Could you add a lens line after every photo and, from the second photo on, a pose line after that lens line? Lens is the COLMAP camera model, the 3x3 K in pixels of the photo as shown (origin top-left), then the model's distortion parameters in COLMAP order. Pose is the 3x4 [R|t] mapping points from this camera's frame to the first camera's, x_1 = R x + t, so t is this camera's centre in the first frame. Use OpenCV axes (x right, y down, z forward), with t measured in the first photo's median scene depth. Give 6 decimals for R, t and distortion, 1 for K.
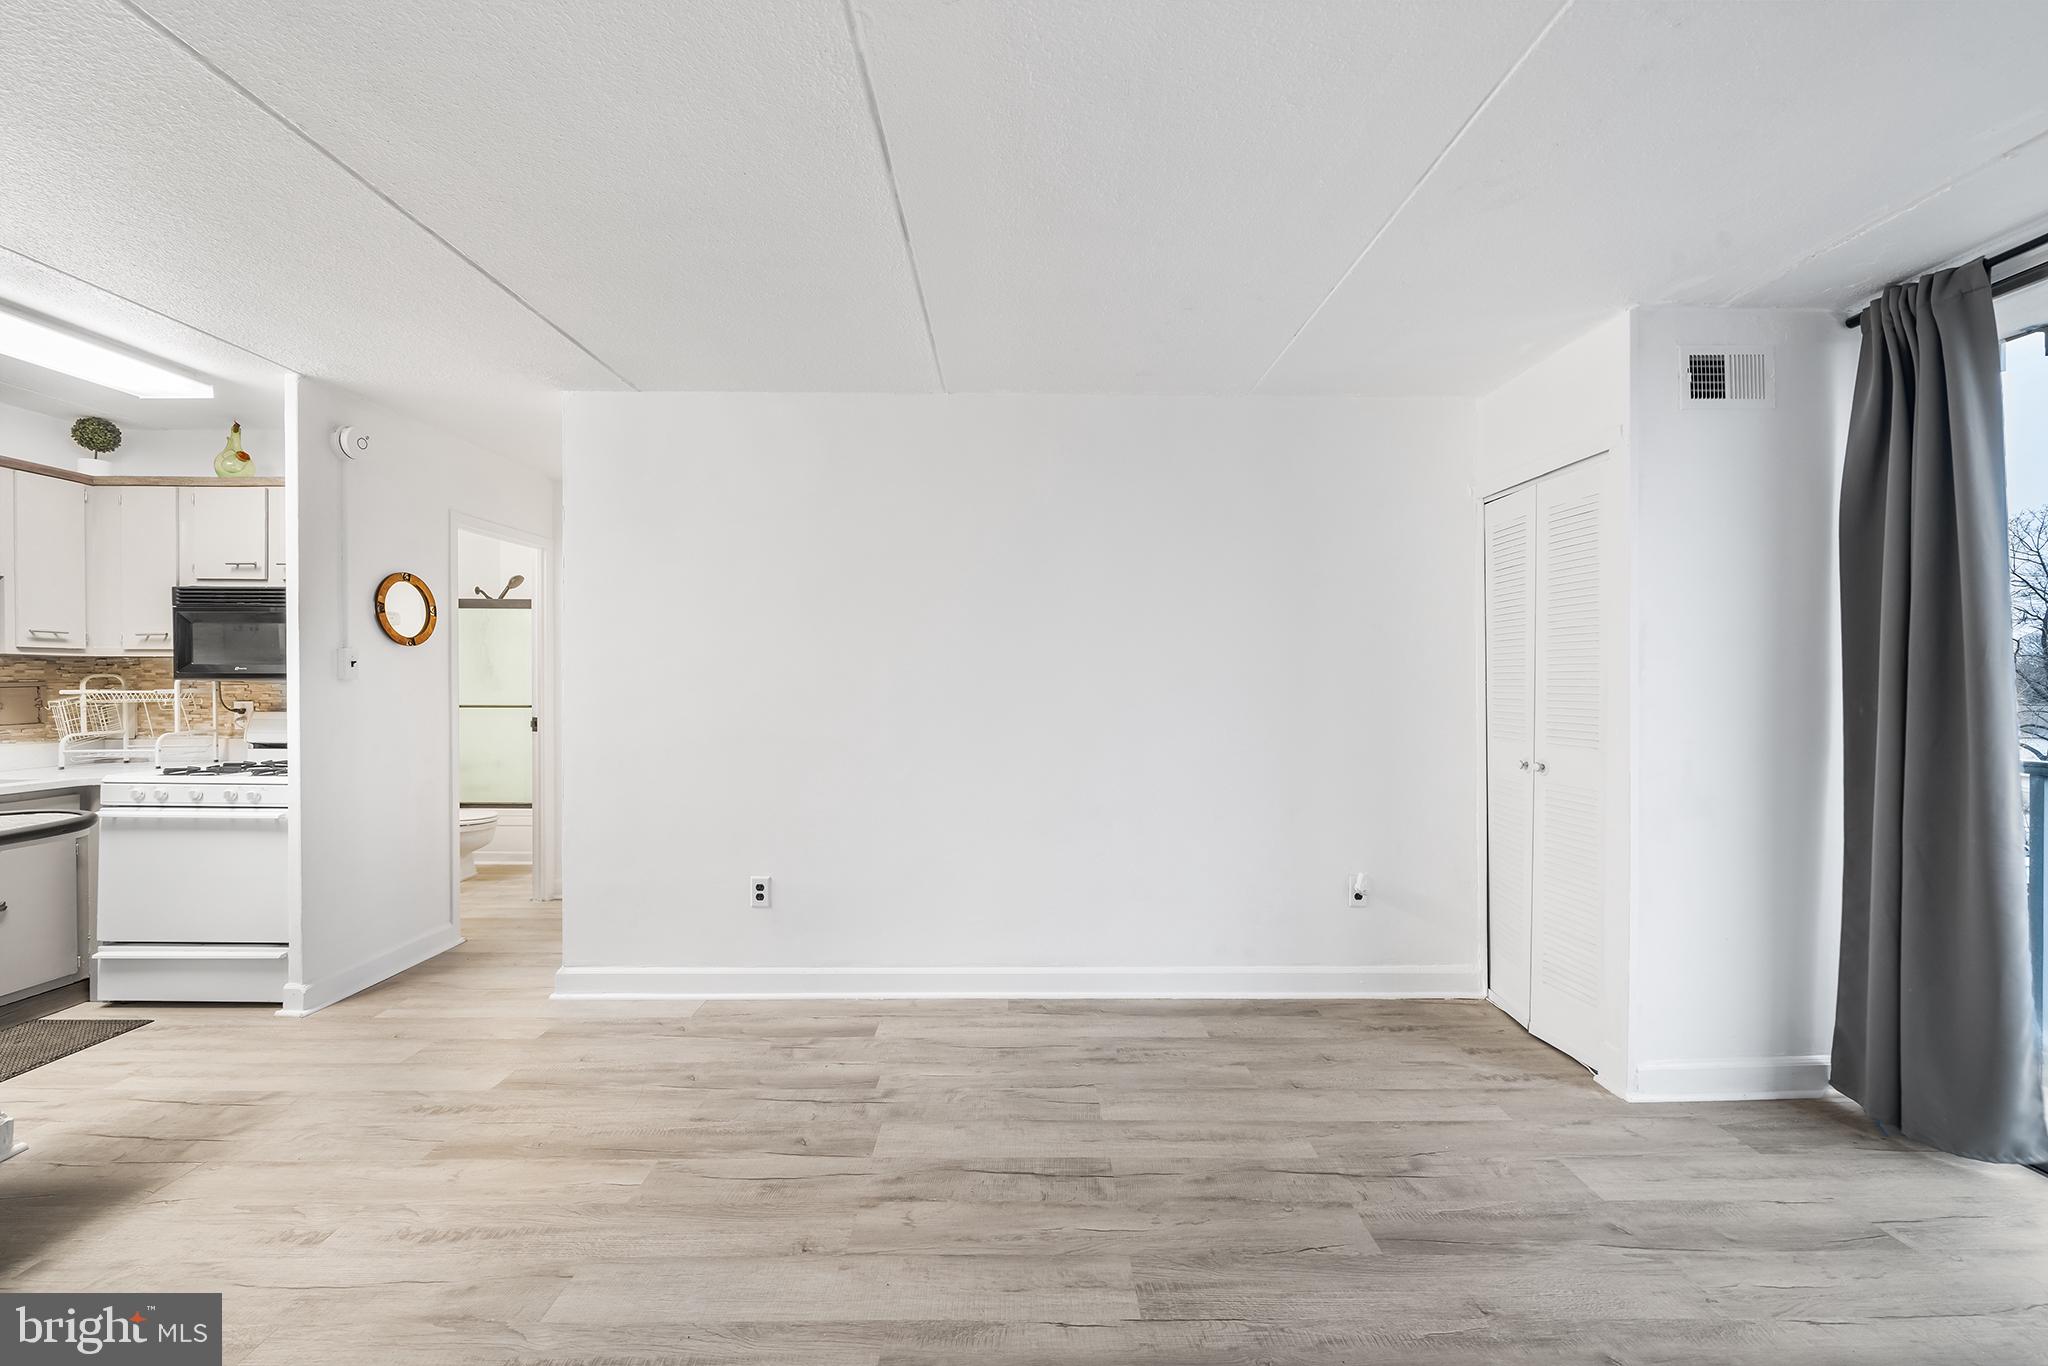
lens RADIAL K [[783.7, 0, 1022.8], [0, 783.7, 683.1], [0, 0, 1]] dist [-0.001761, 0.000179]
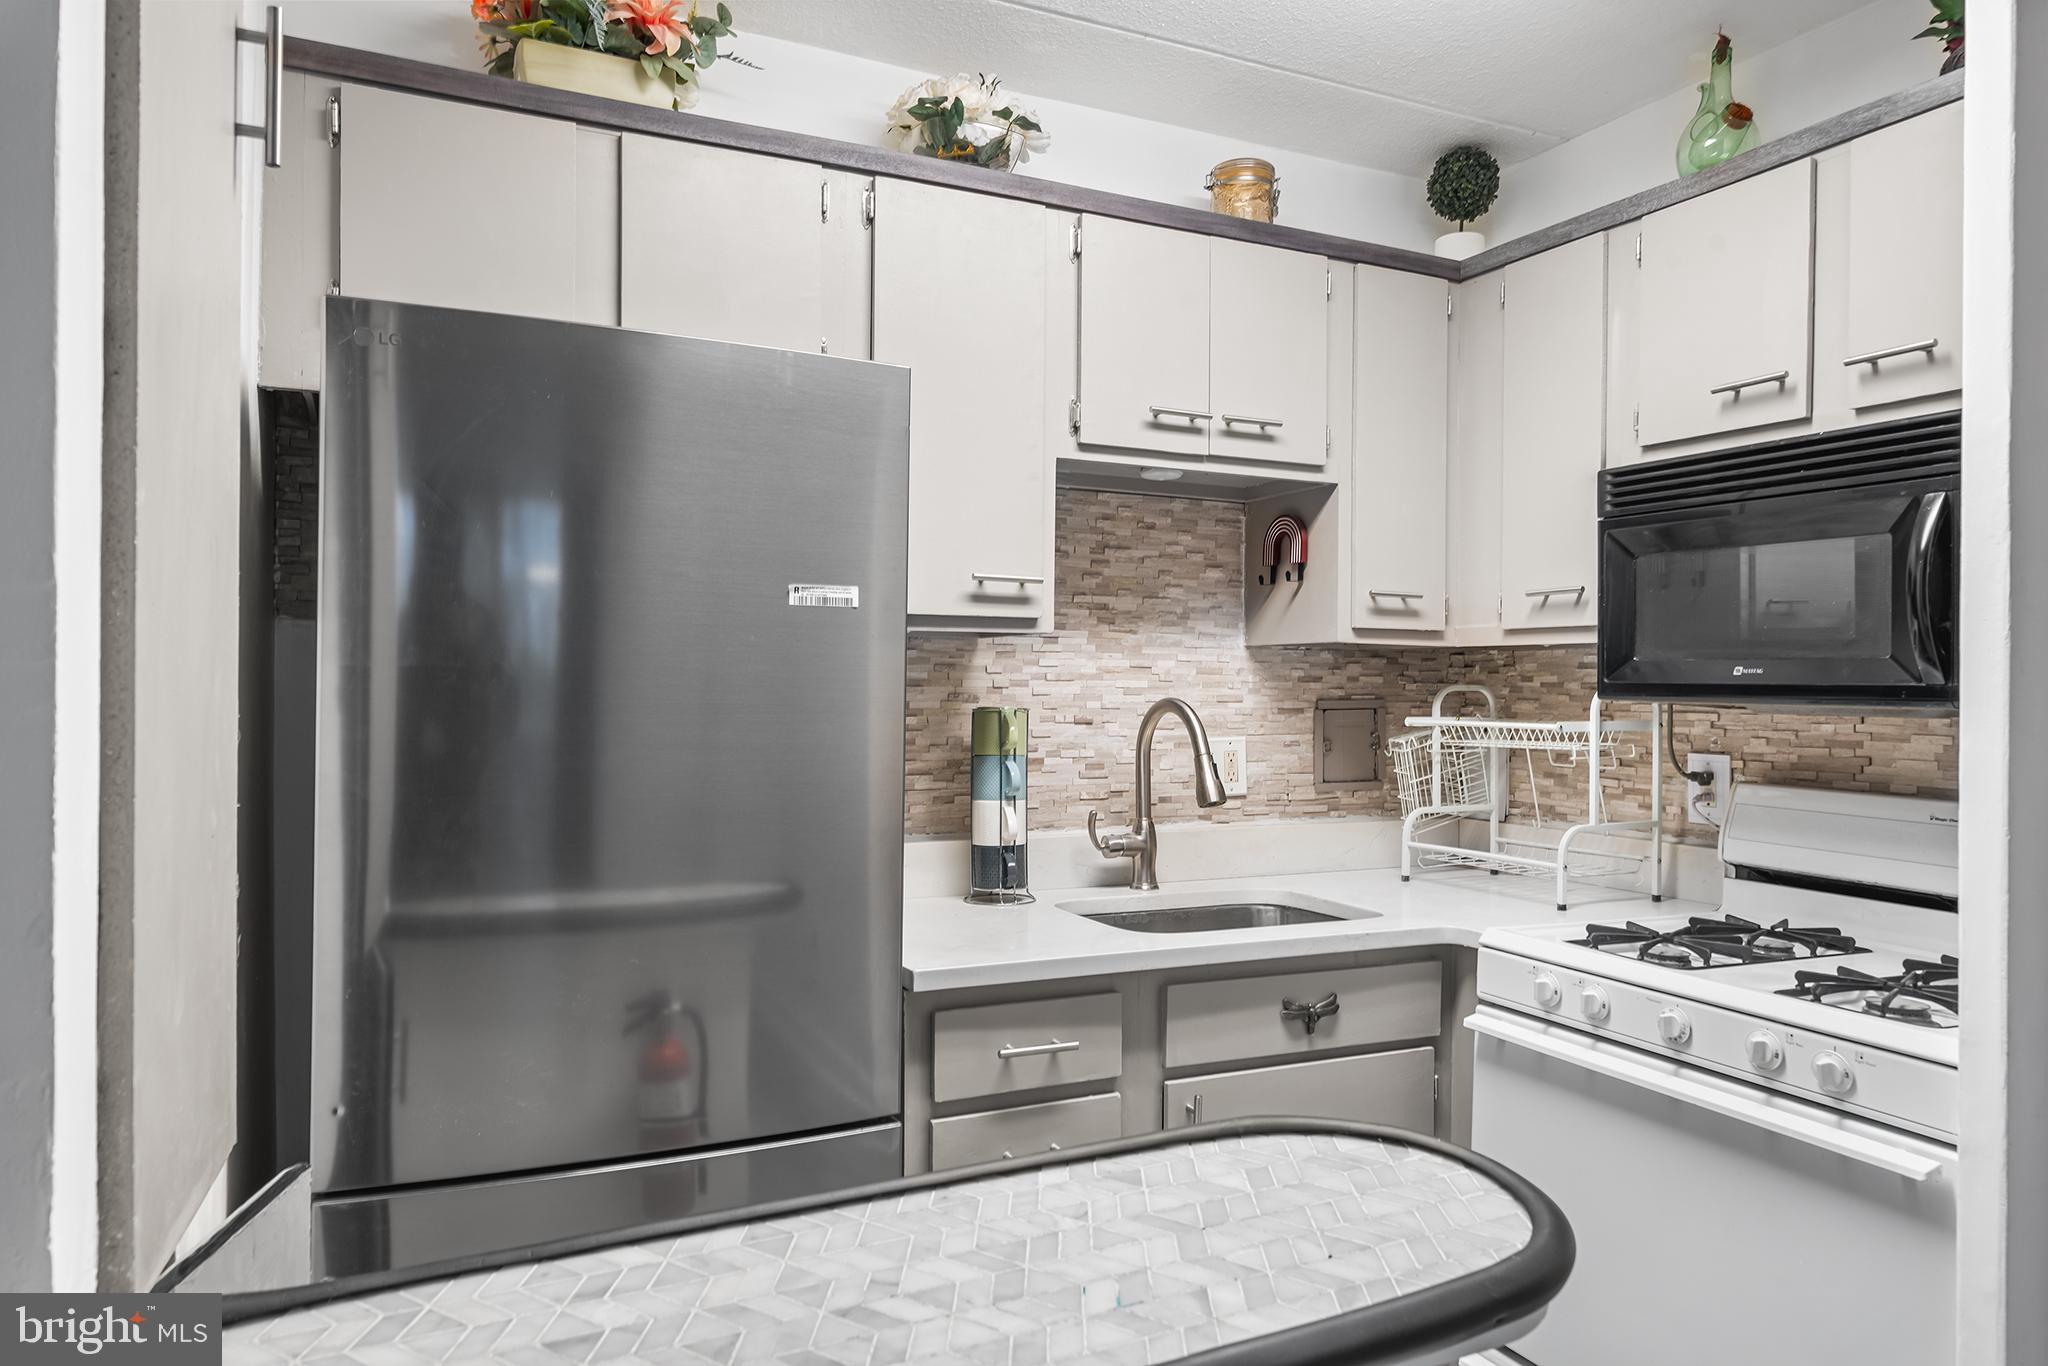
lens RADIAL K [[1346.2, 0, 1026.8], [0, 1346.2, 685.9], [0, 0, 1]] dist [0.000862, 0.000290]
pose [[0.423487, 0.005062, -0.905888, -0.655522], [-0.015562, 0.999877, -0.001688, -0.006346], [0.905769, 0.014812, 0.423514, 0.493848]]
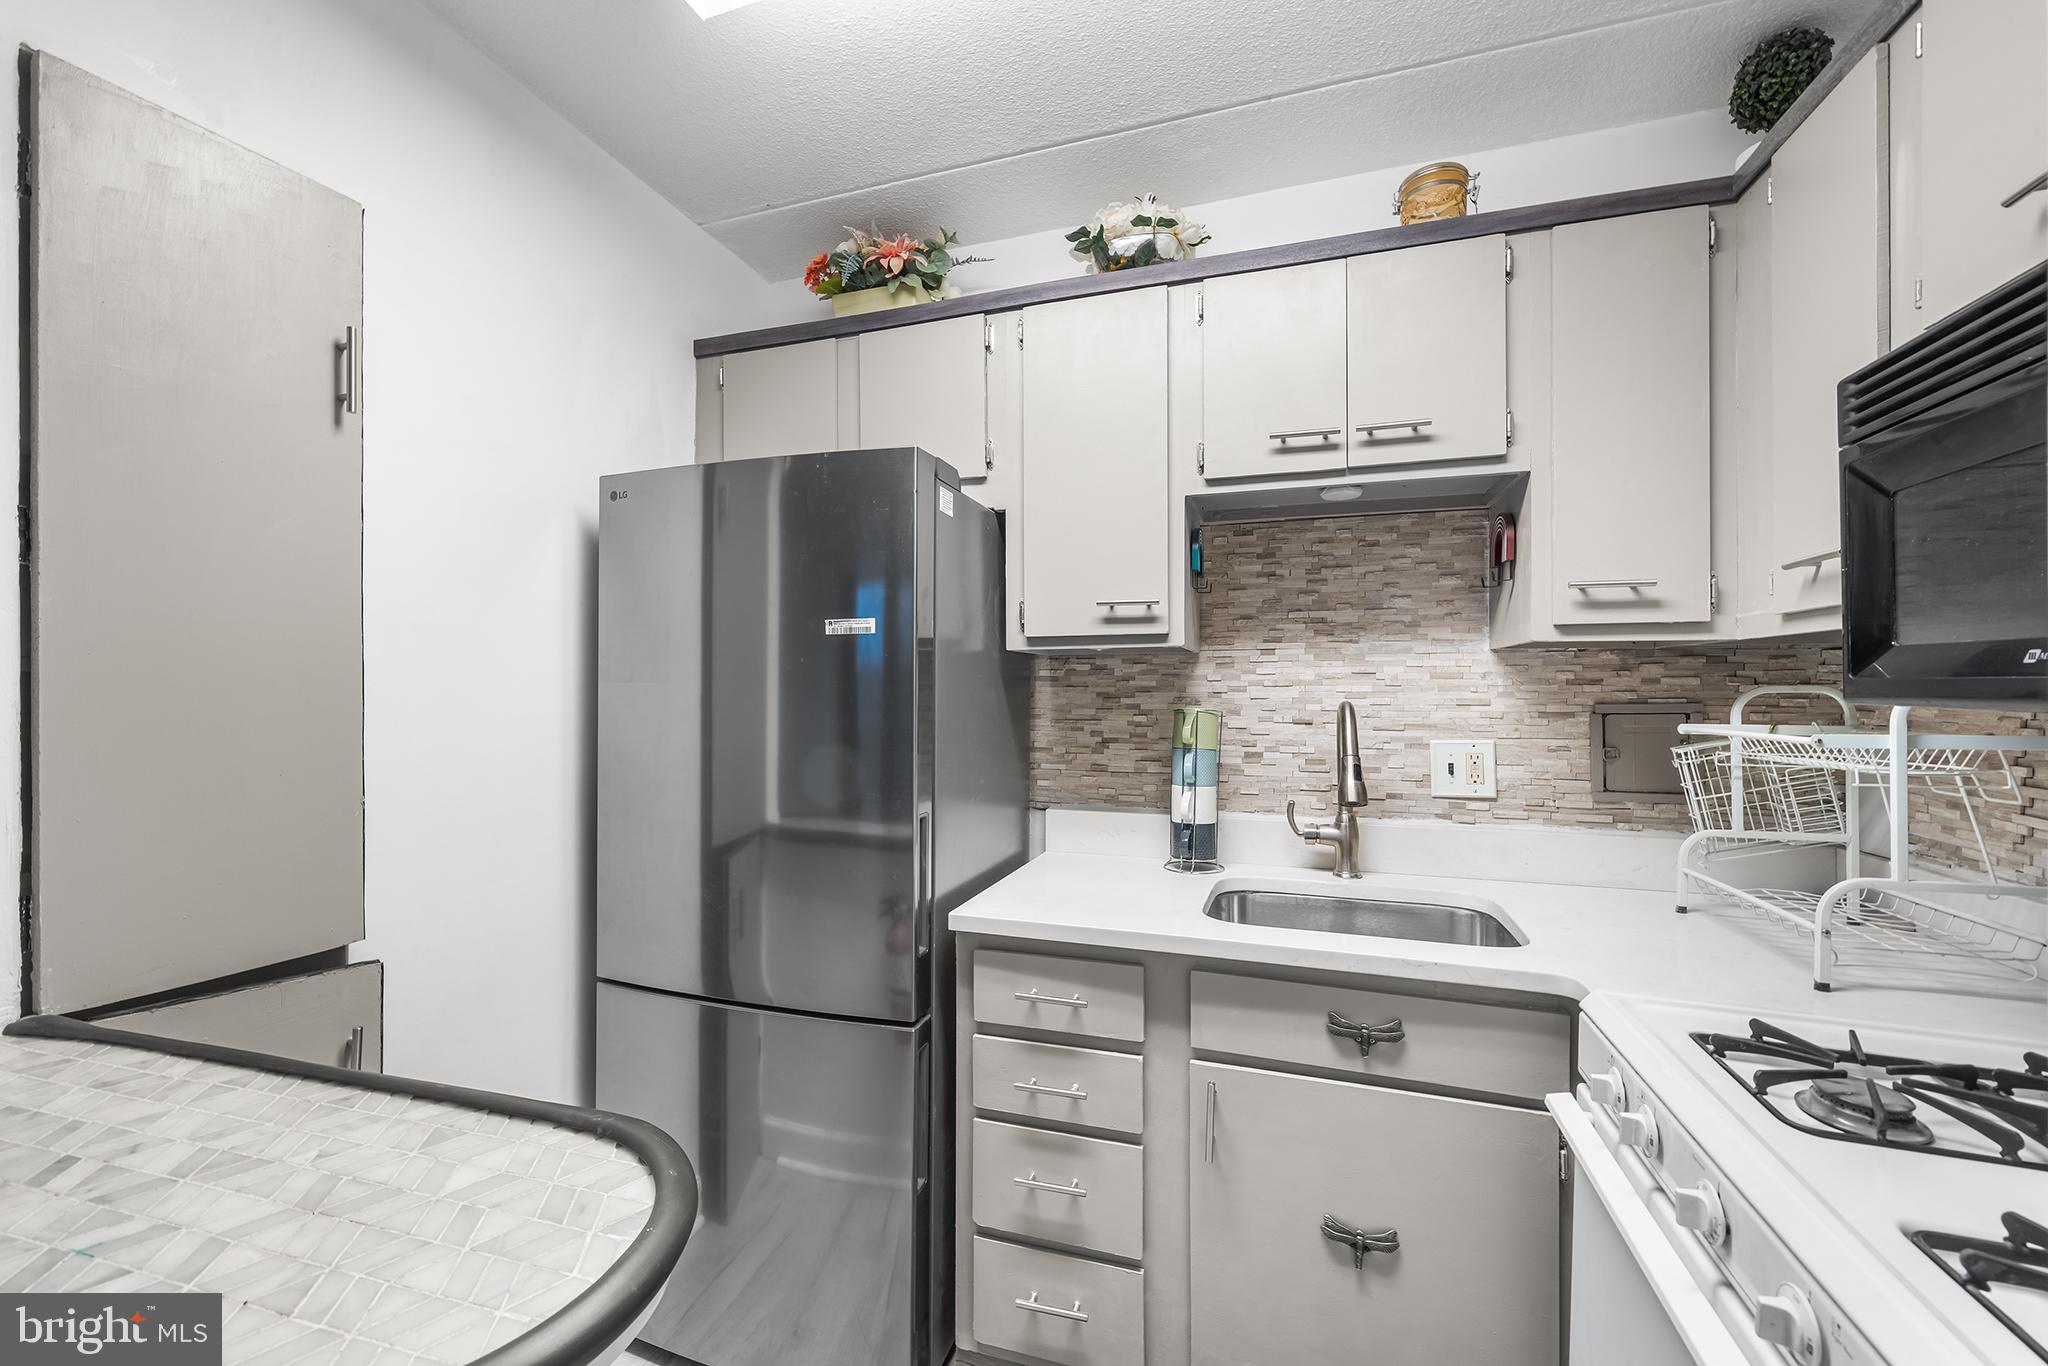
lens RADIAL K [[815.4, 0, 1027.7], [0, 815.4, 687.9], [0, 0, 1]] dist [-0.001353, 0.000313]
pose [[-0.321677, -0.001785, -0.946848, -0.800779], [-0.006687, 0.999978, 0.000386, -0.009547], [0.946826, 0.006456, -0.321682, 0.922043]]
